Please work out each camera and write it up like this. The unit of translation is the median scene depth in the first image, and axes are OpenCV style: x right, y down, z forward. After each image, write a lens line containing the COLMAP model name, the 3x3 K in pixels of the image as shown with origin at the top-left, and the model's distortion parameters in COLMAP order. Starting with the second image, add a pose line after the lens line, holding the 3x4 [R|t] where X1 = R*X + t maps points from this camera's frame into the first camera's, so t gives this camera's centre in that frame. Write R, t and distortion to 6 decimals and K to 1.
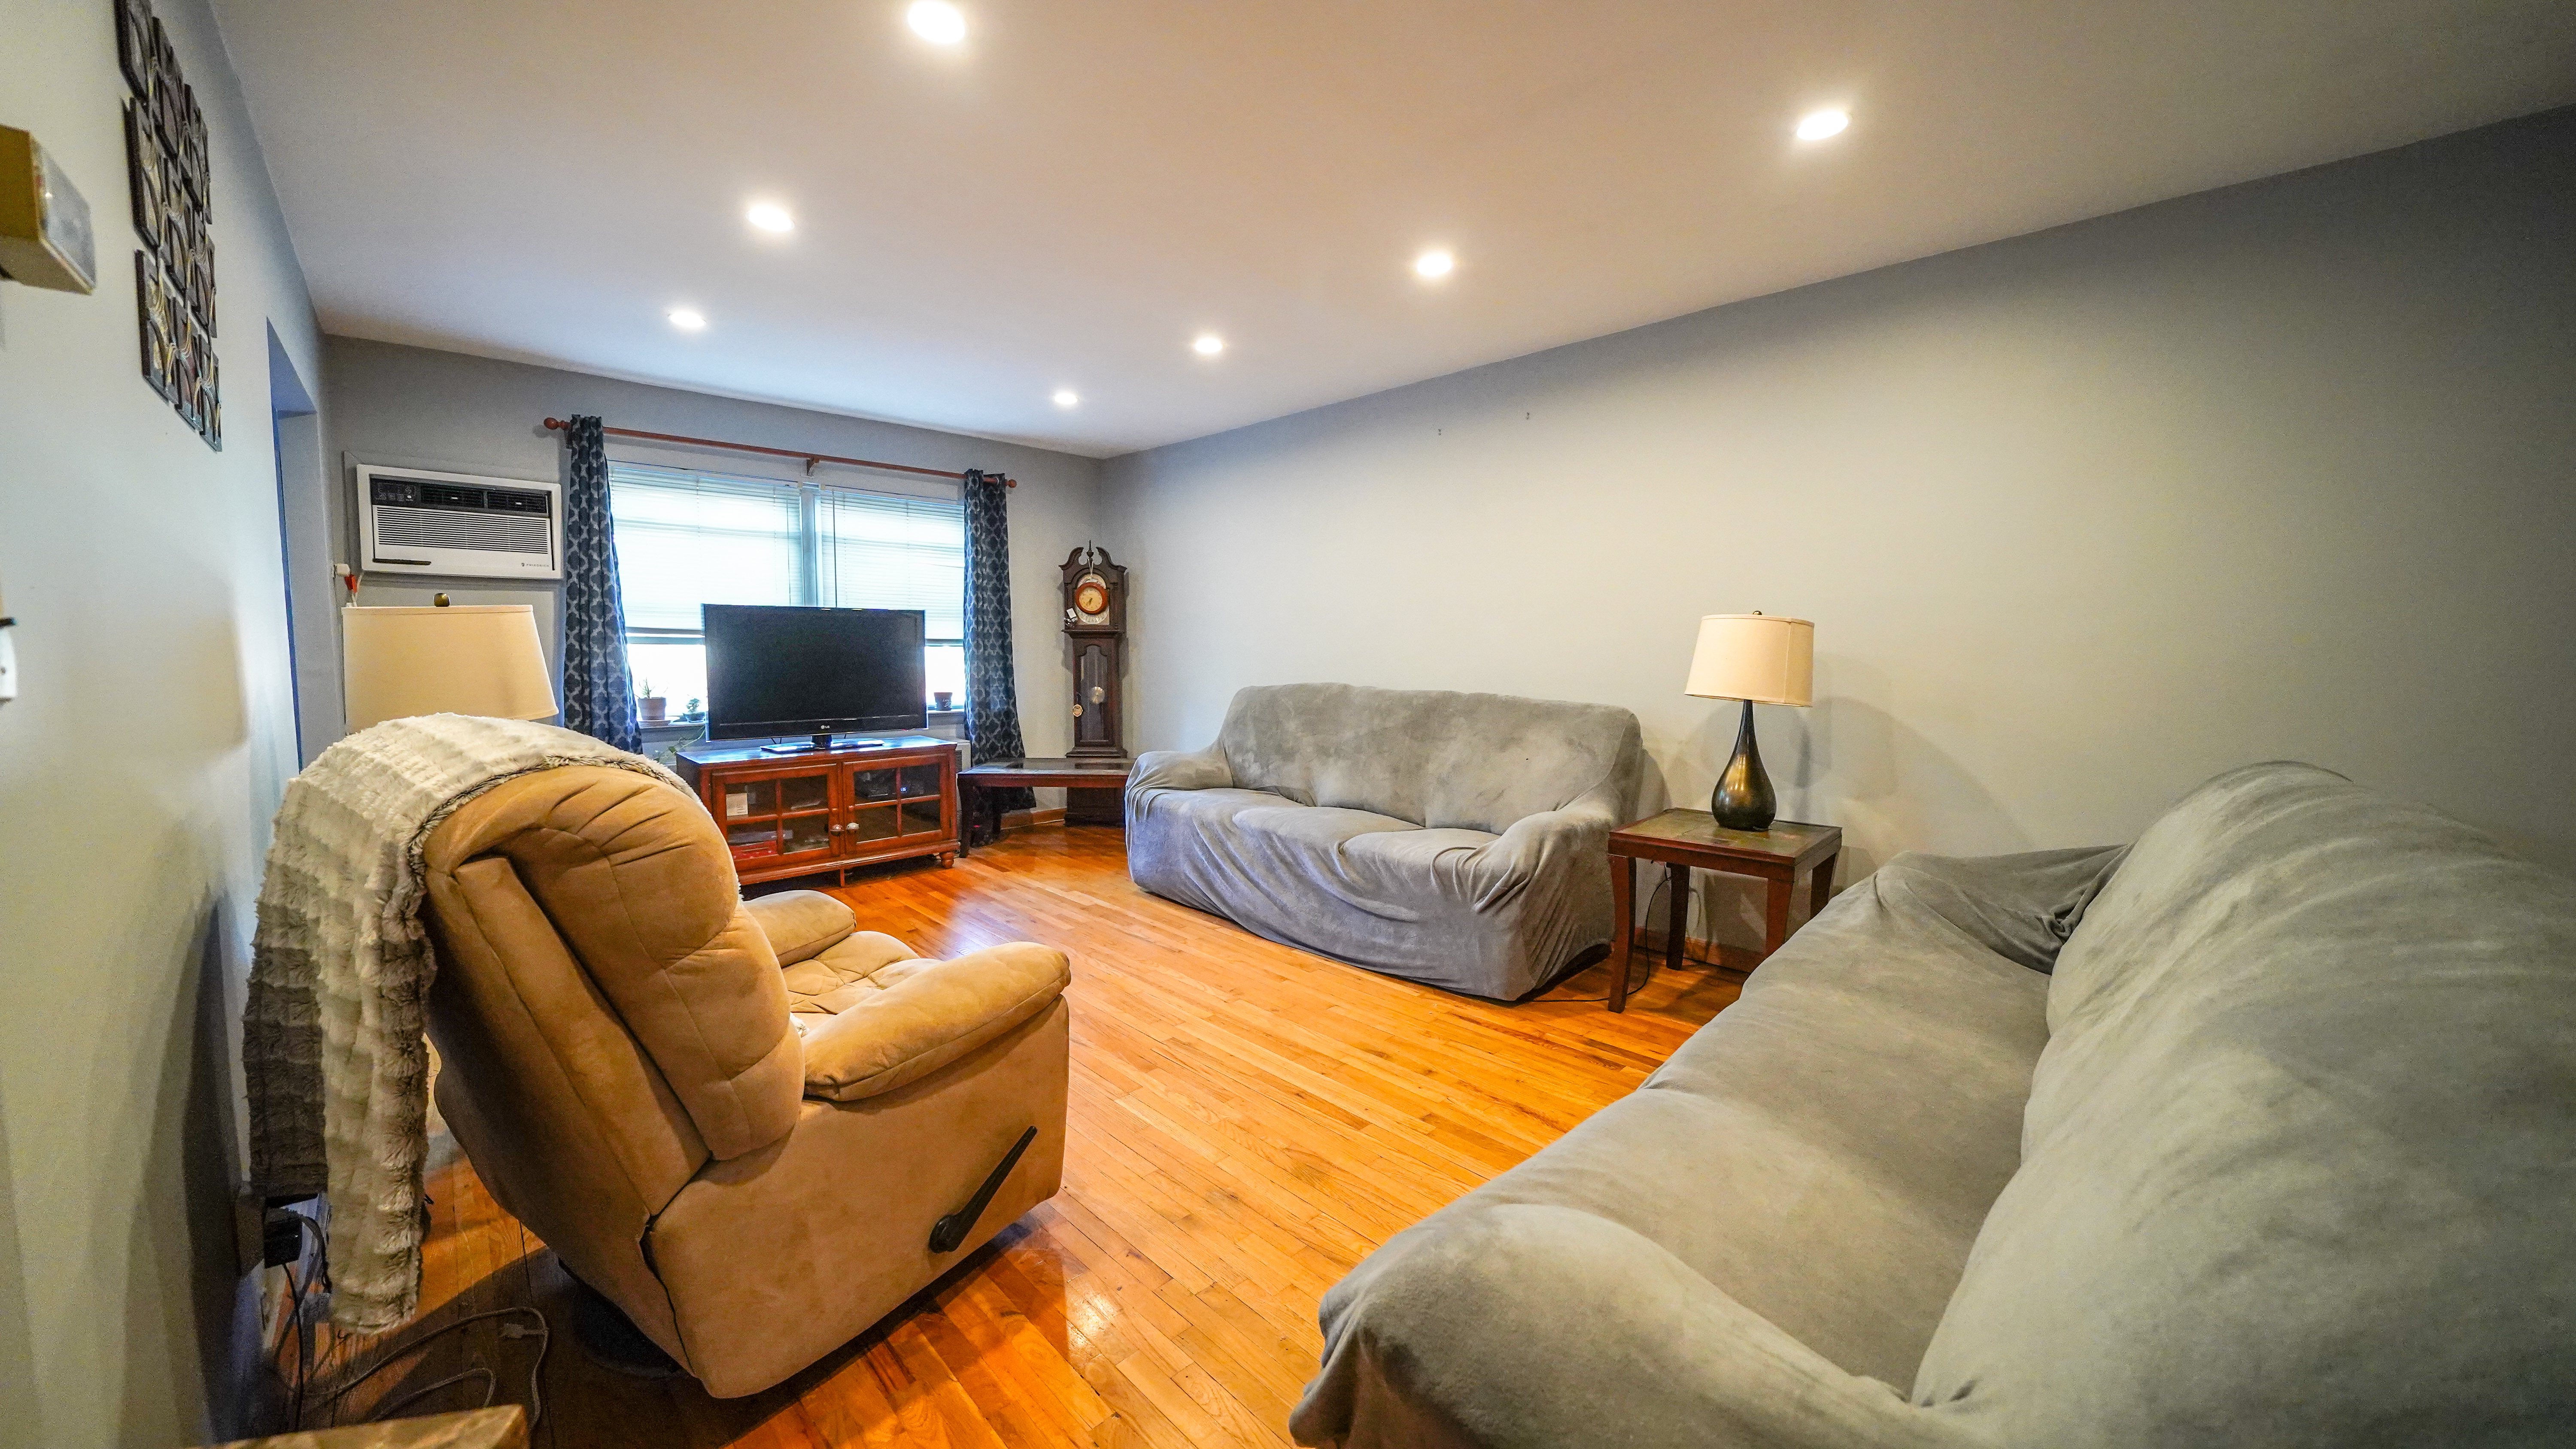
lens RADIAL K [[895.5, 0, 1281.0], [0, 895.5, 719.0], [0, 0, 1]] dist [-0.021844, -0.000102]
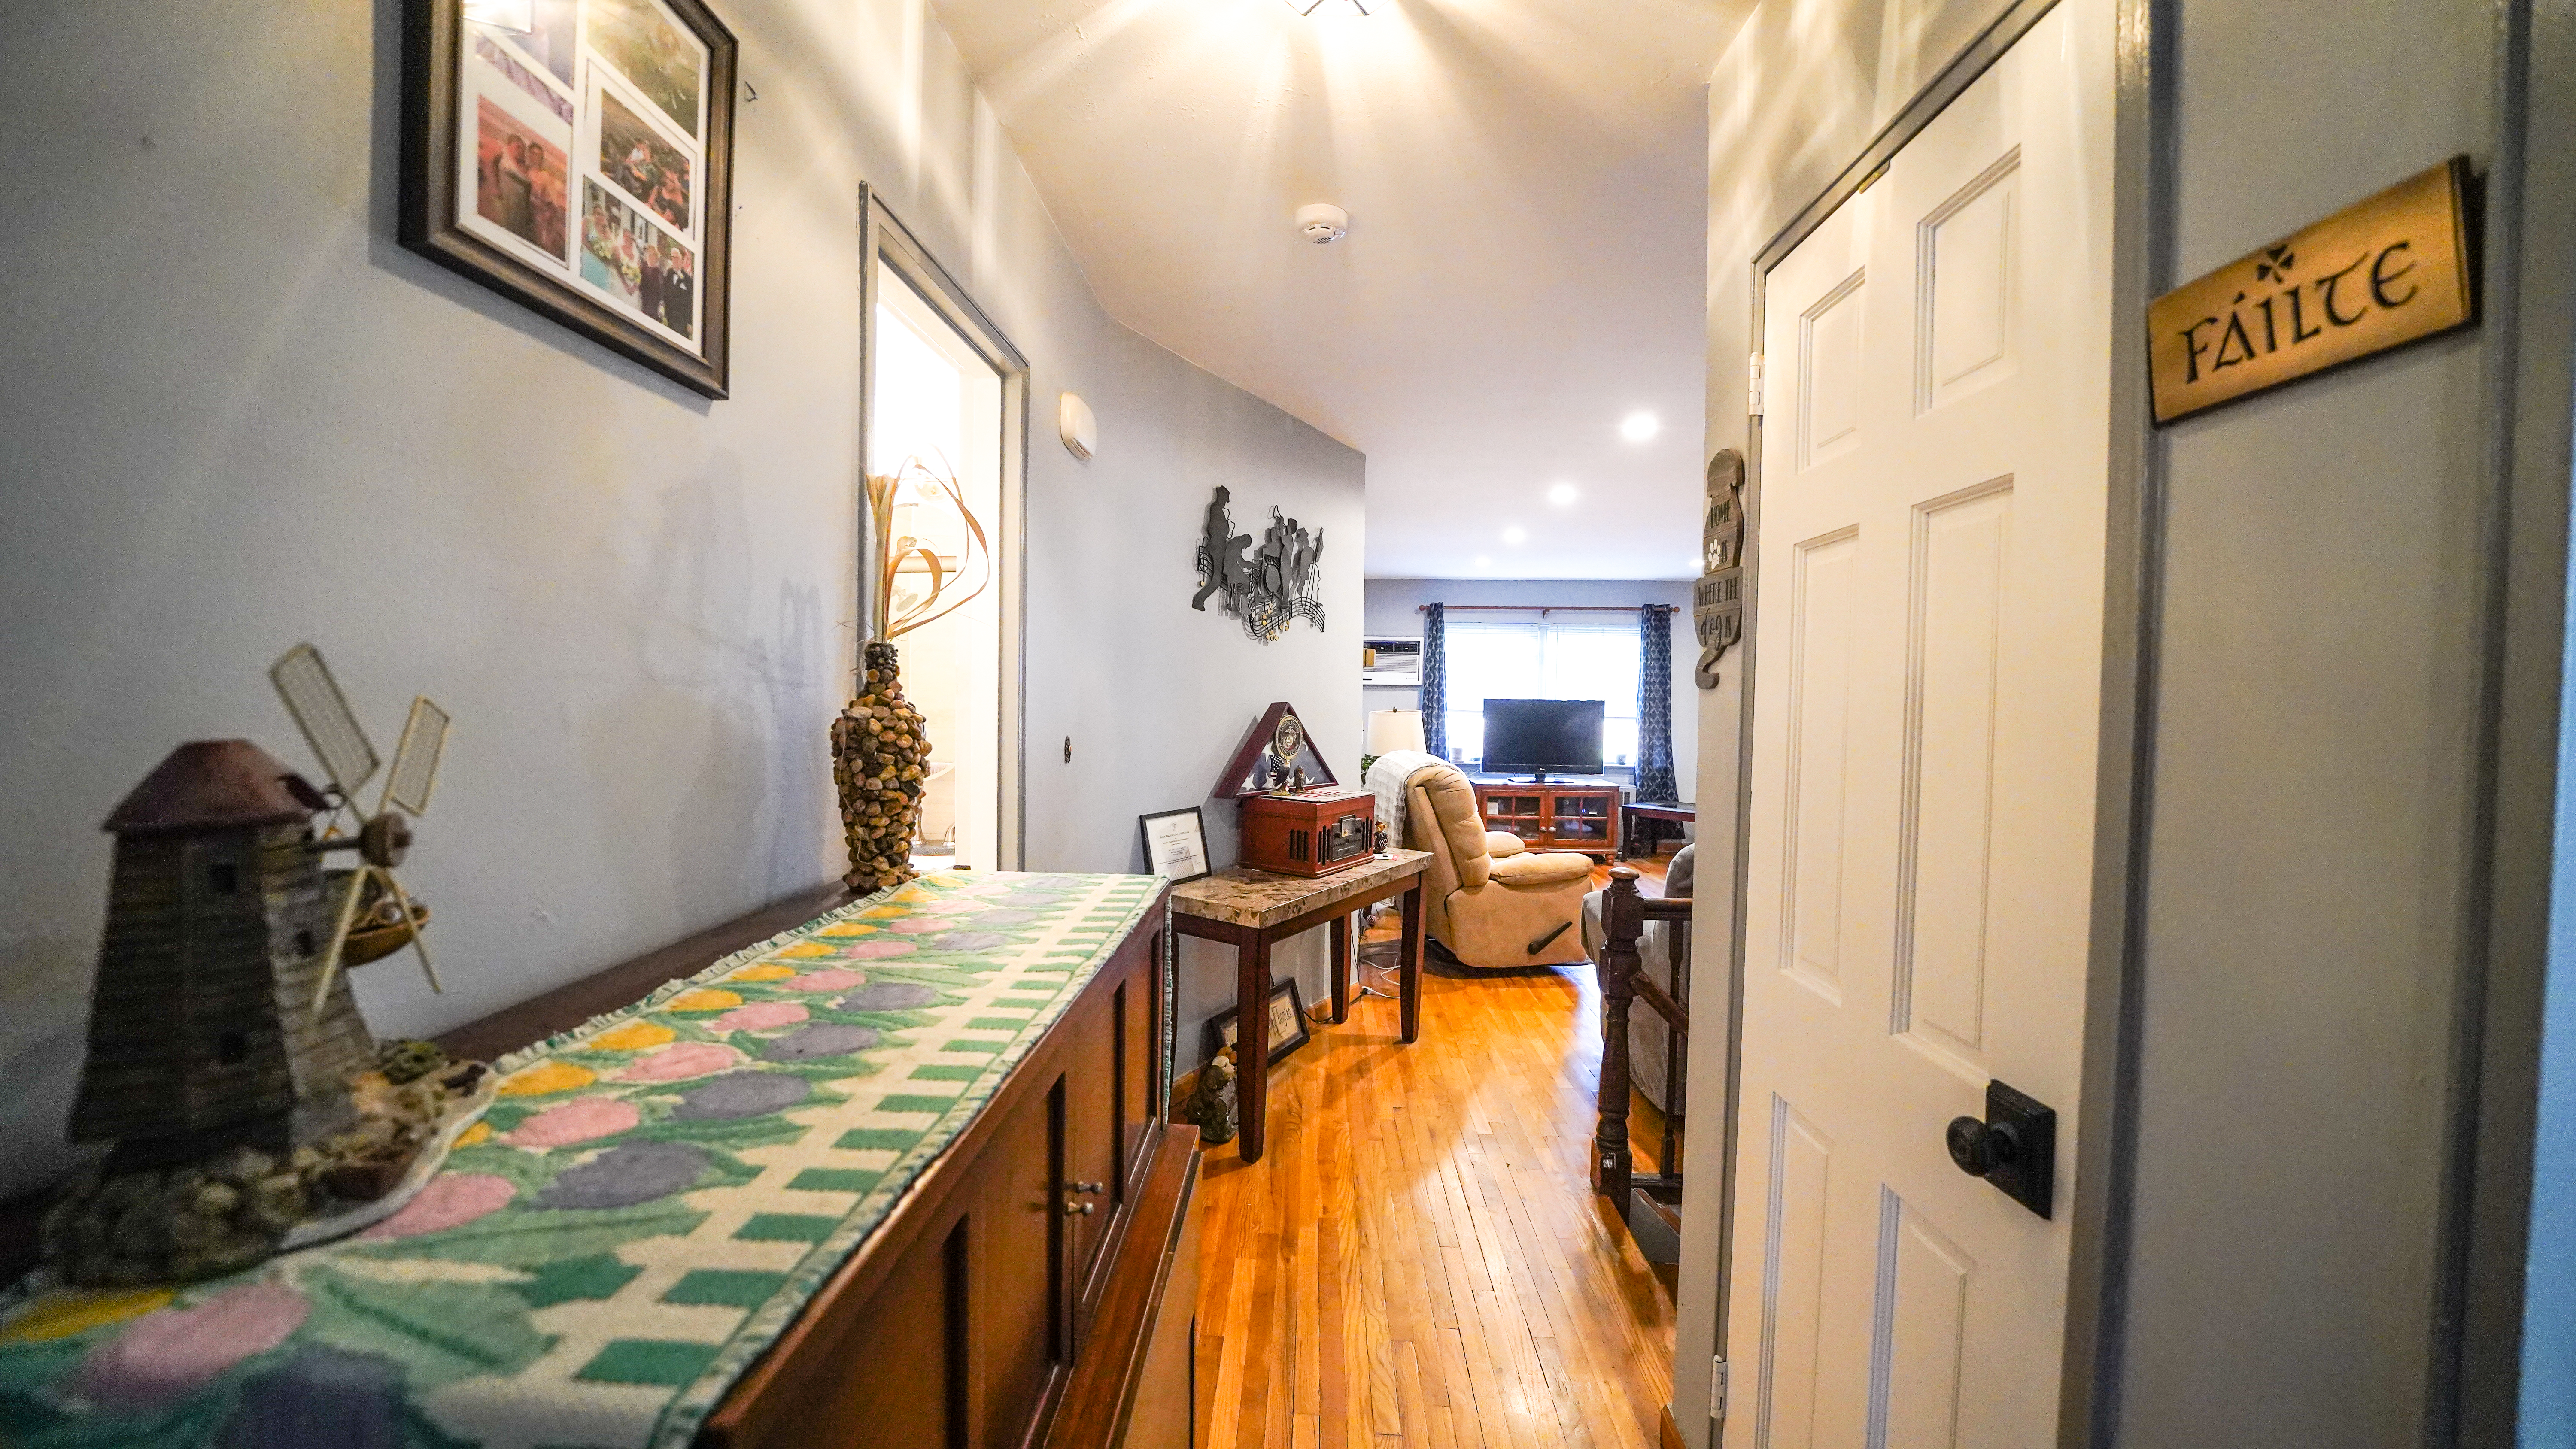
lens RADIAL K [[895.5, 0, 1281.0], [0, 895.5, 719.0], [0, 0, 1]] dist [-0.021844, -0.000102]
pose [[0.688325, 0.021426, -0.725086, 0.402828], [-0.069491, 0.996914, -0.036510, 0.011004], [0.722066, 0.075518, 0.687690, -0.572109]]
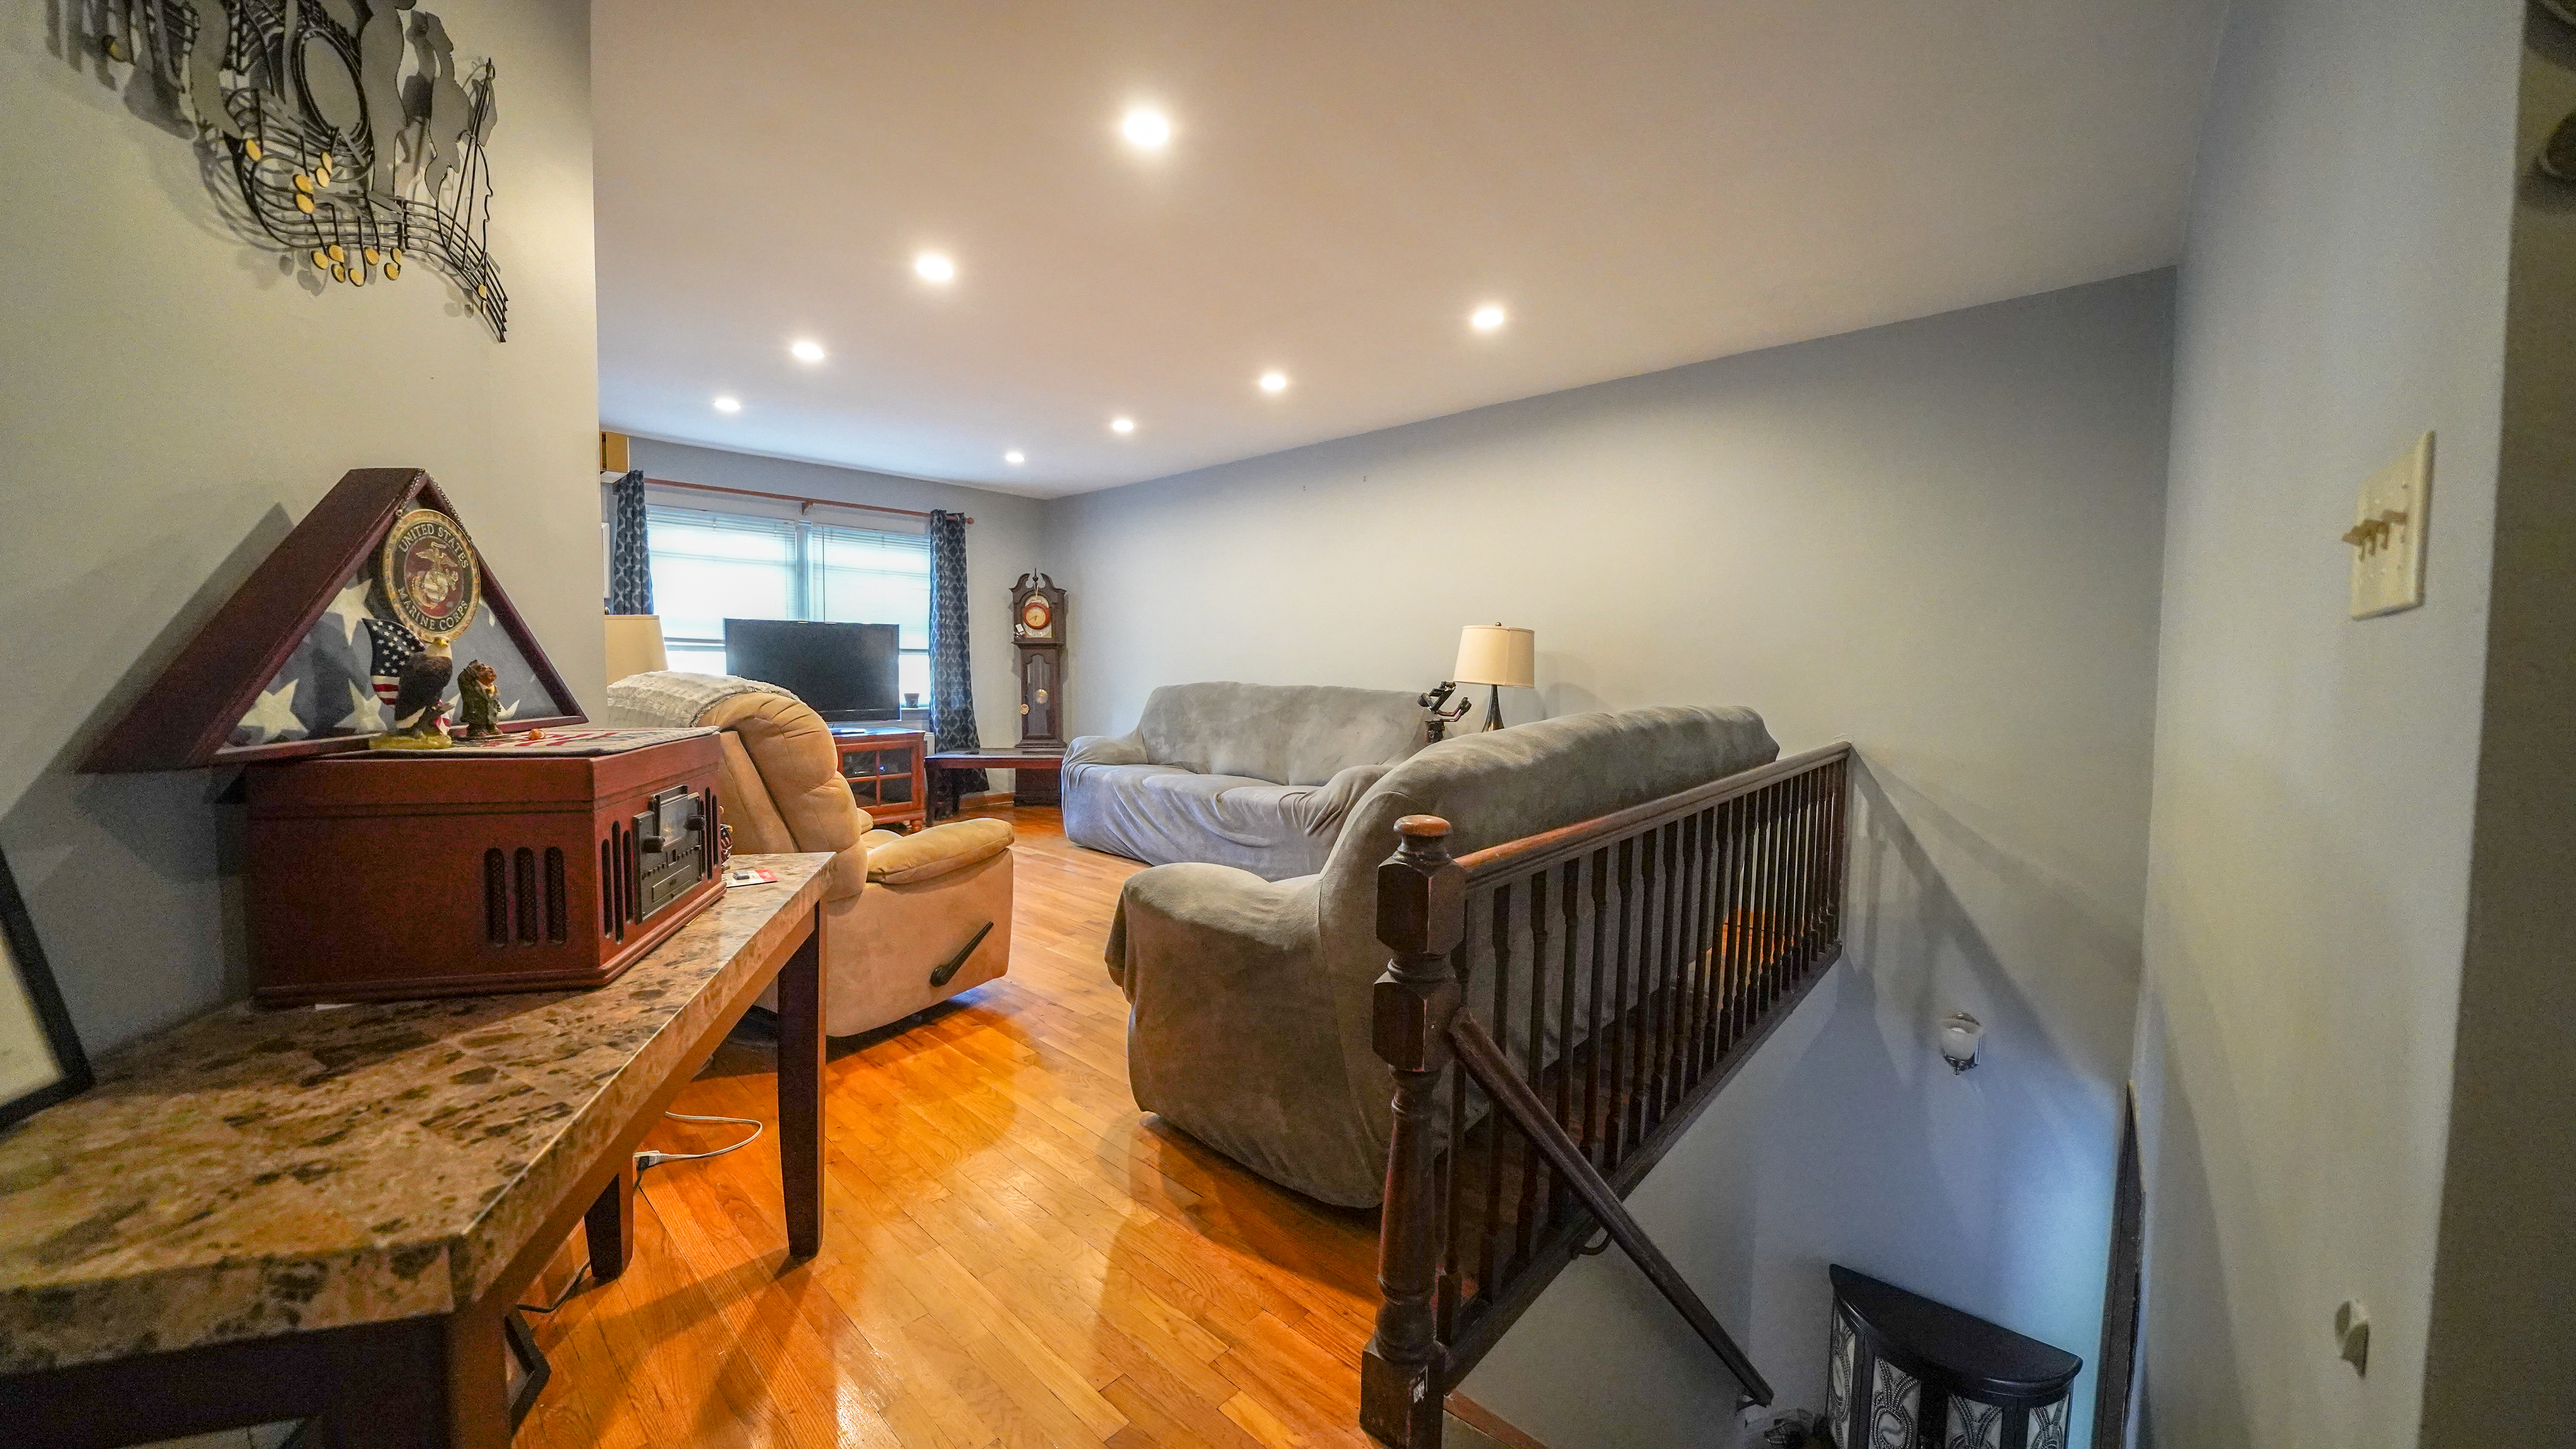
lens RADIAL K [[895.5, 0, 1281.0], [0, 895.5, 719.0], [0, 0, 1]] dist [-0.021844, -0.000102]
pose [[0.998690, -0.003668, 0.051042, 0.075104], [0.004870, 0.999713, -0.023442, 0.046427], [-0.050941, 0.023660, 0.998421, -0.294356]]
